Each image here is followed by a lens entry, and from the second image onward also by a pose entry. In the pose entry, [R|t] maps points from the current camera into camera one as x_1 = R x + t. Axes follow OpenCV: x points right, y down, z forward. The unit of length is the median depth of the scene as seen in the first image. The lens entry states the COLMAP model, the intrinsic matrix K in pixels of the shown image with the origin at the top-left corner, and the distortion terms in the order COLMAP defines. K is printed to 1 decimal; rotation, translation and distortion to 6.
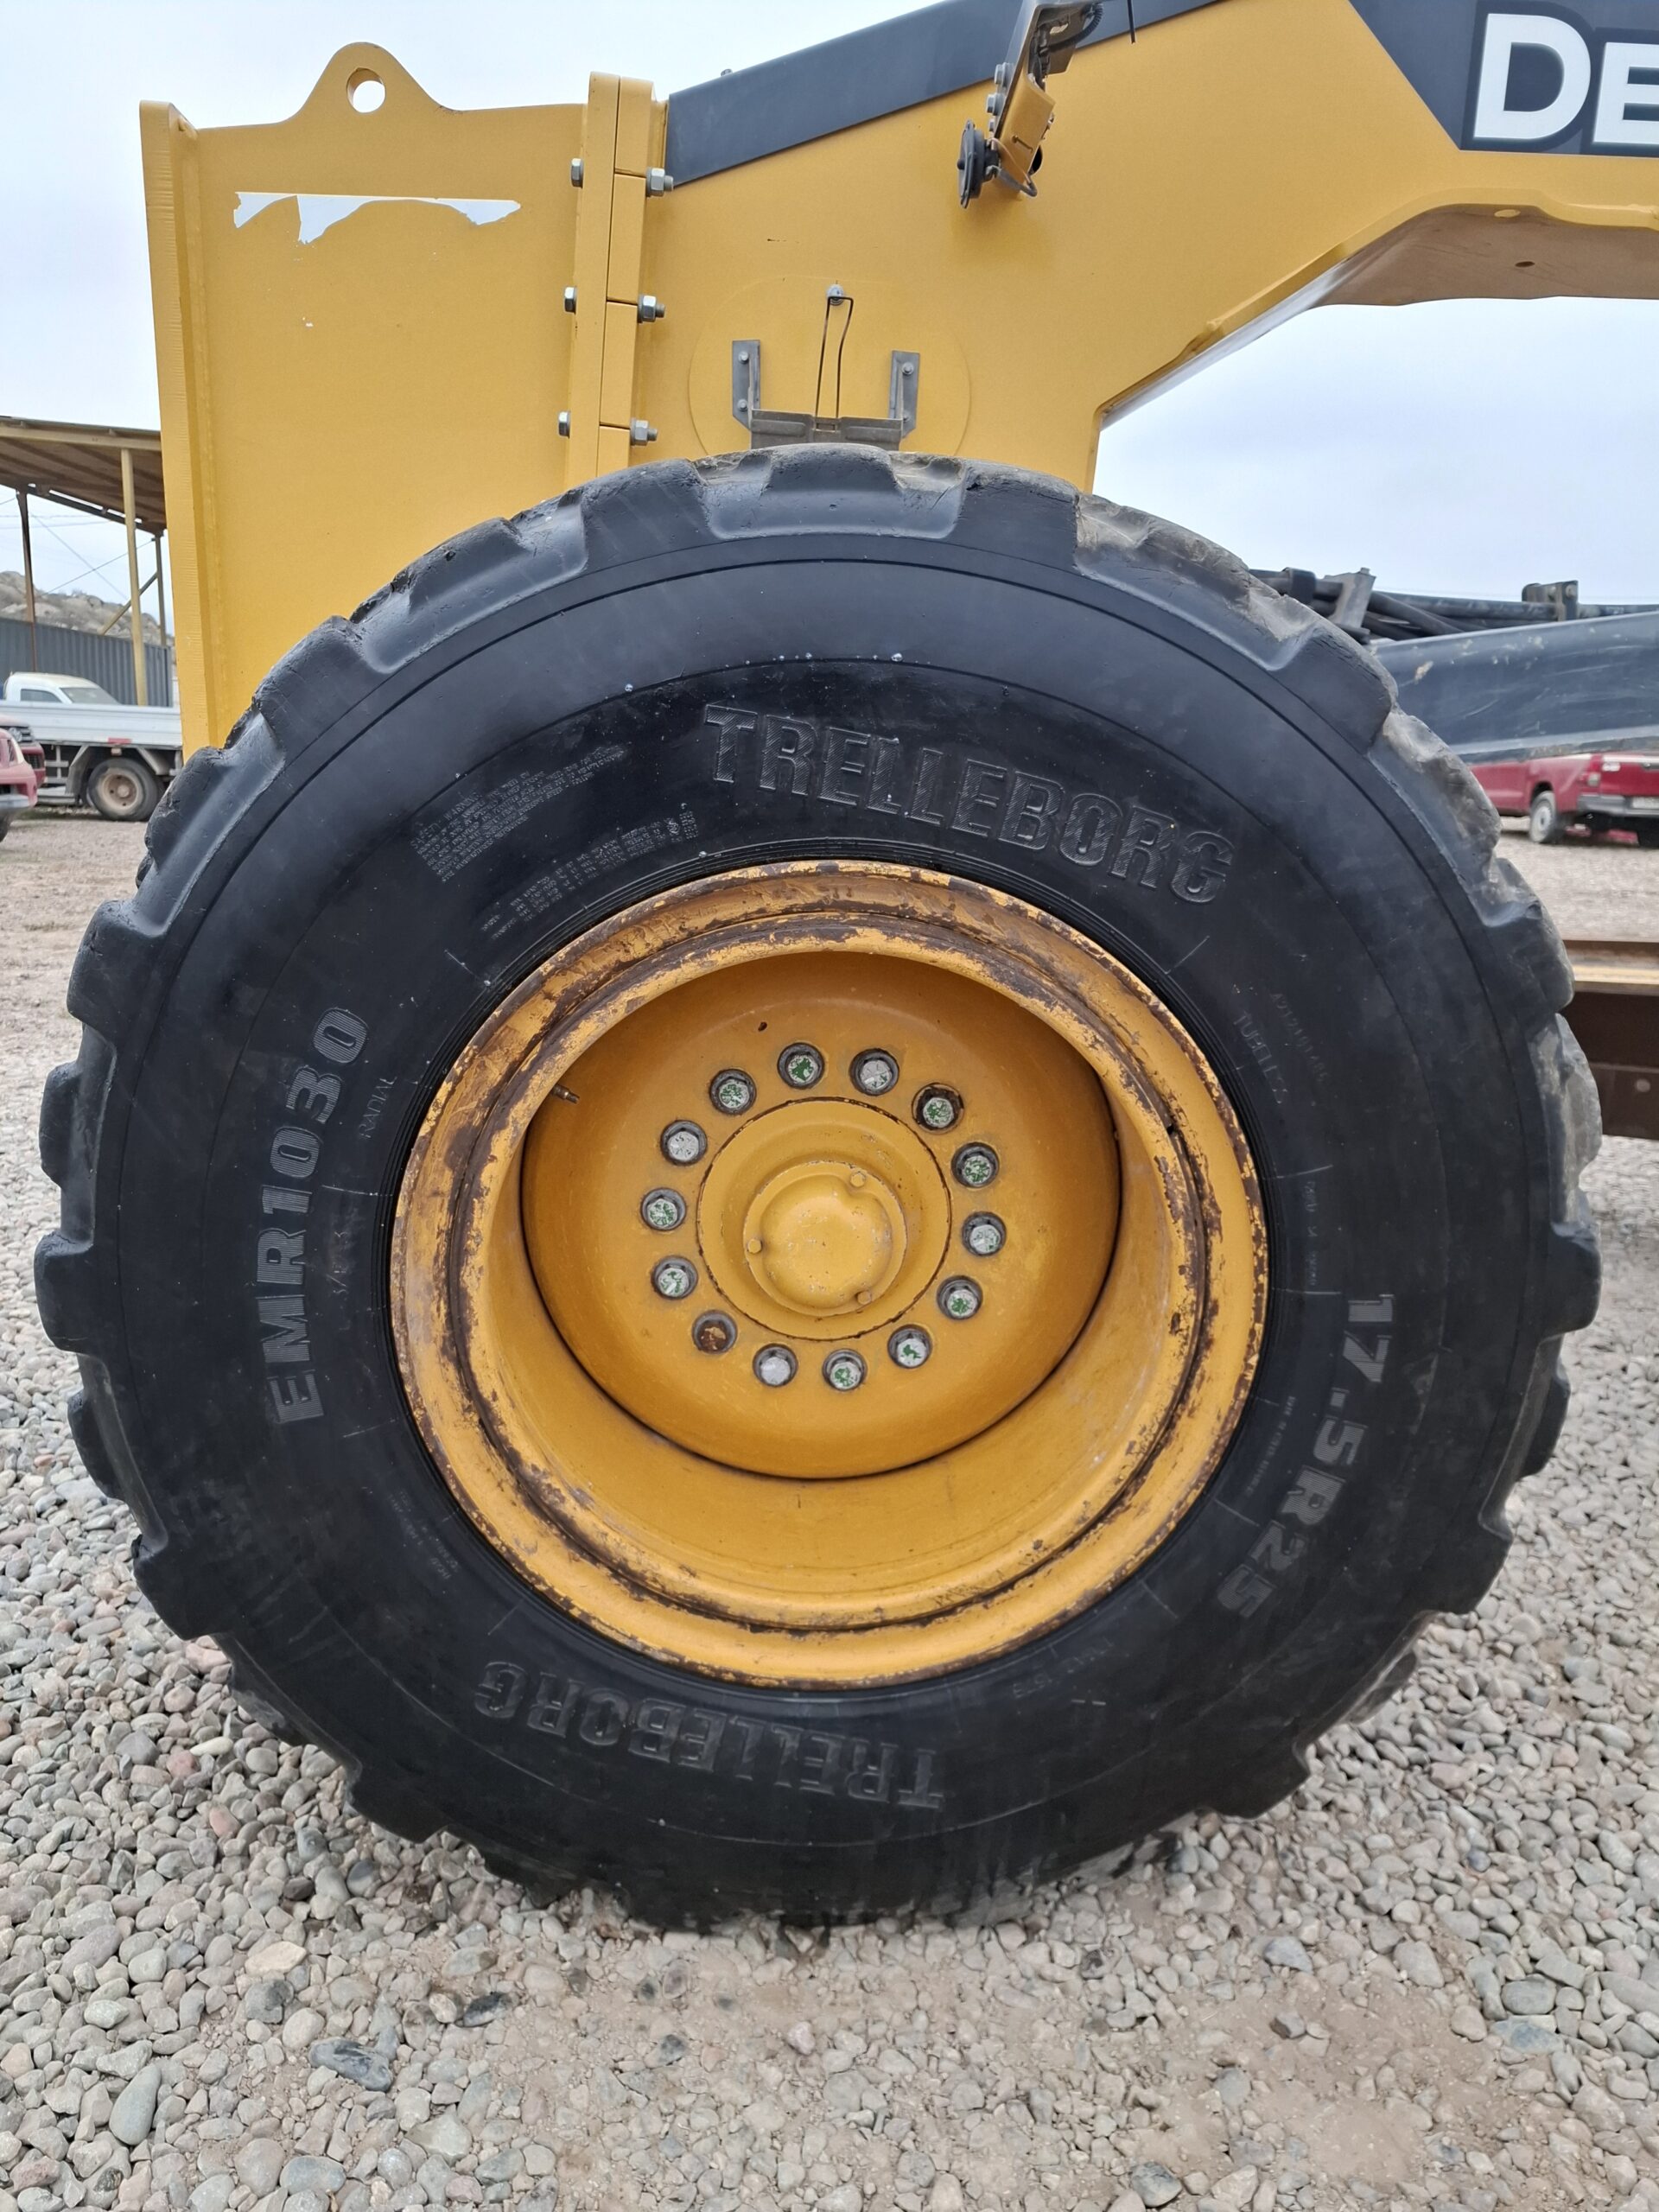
lens RADIAL K [[1519.6, 0, 776.3], [0, 1519.6, 1104.1], [0, 0, 1]] dist [0.045178, -0.000966]
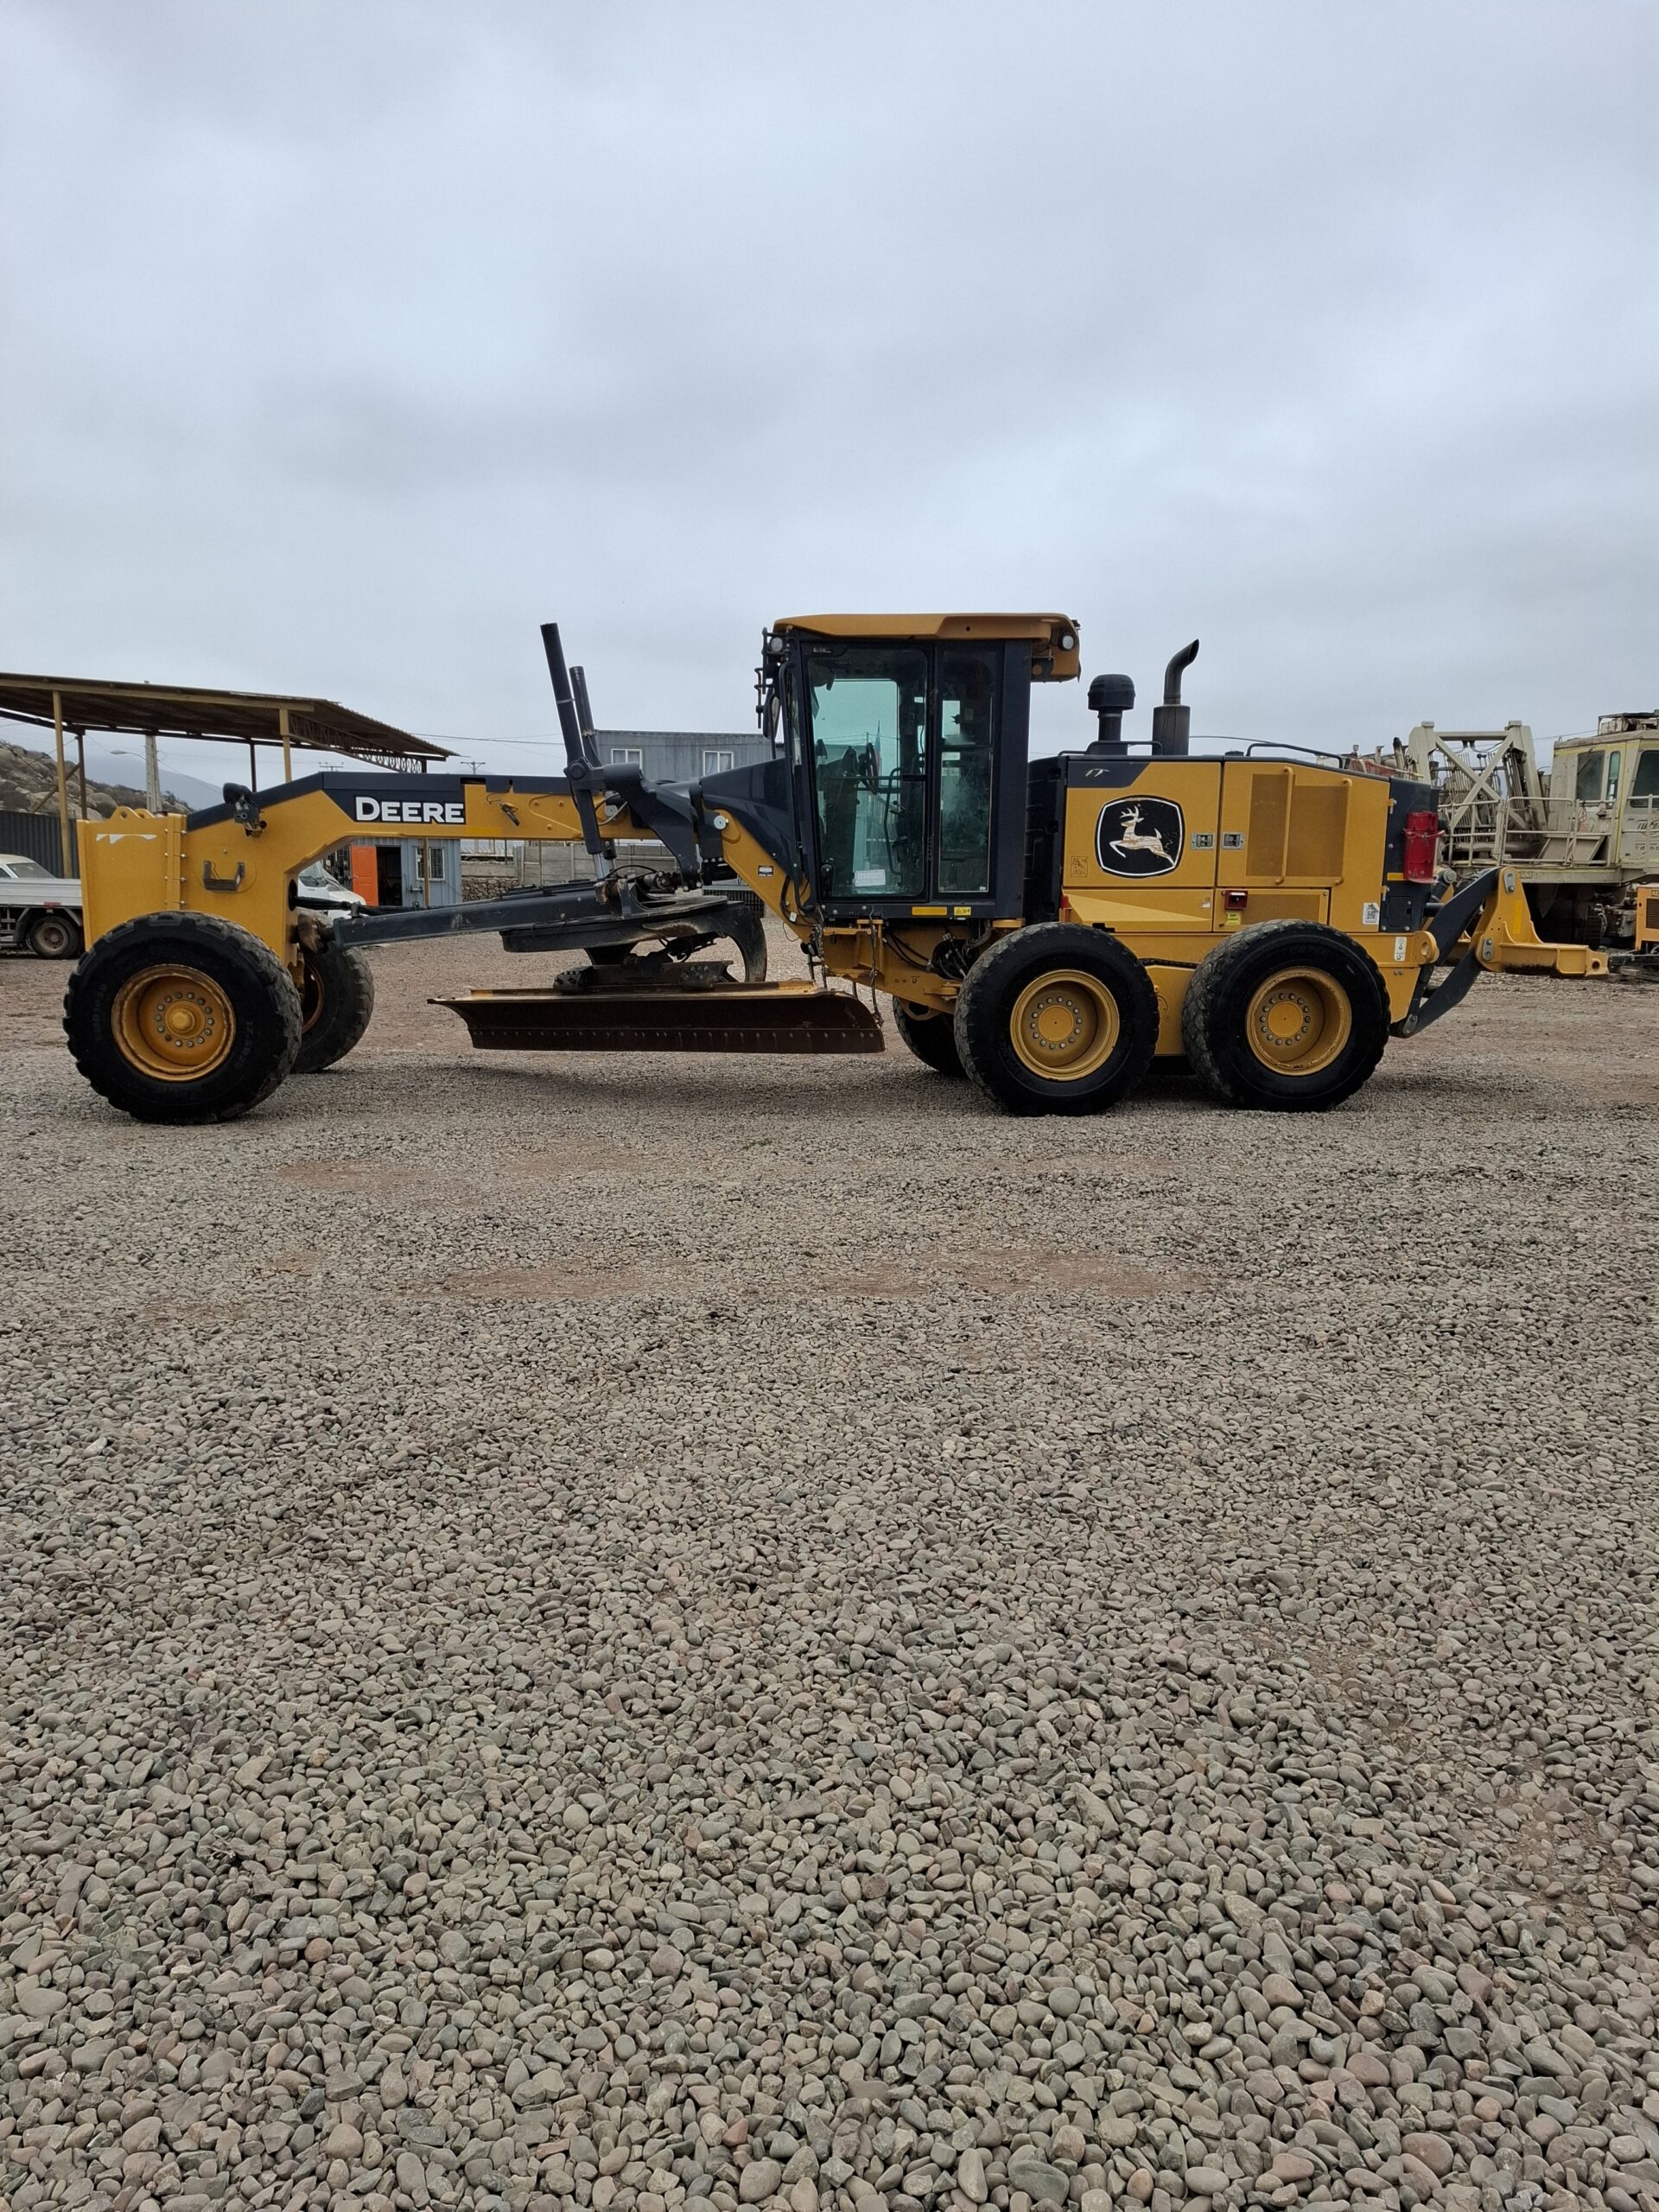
lens RADIAL K [[1499.7, 0, 814.8], [0, 1499.7, 1111.5], [0, 0, 1]] dist [0.048286, -0.058375]
pose [[0.997061, -0.030963, 0.070074, 0.181776], [0.035781, 0.997004, -0.068574, 0.081296], [-0.067740, 0.070880, 0.995182, -0.450604]]
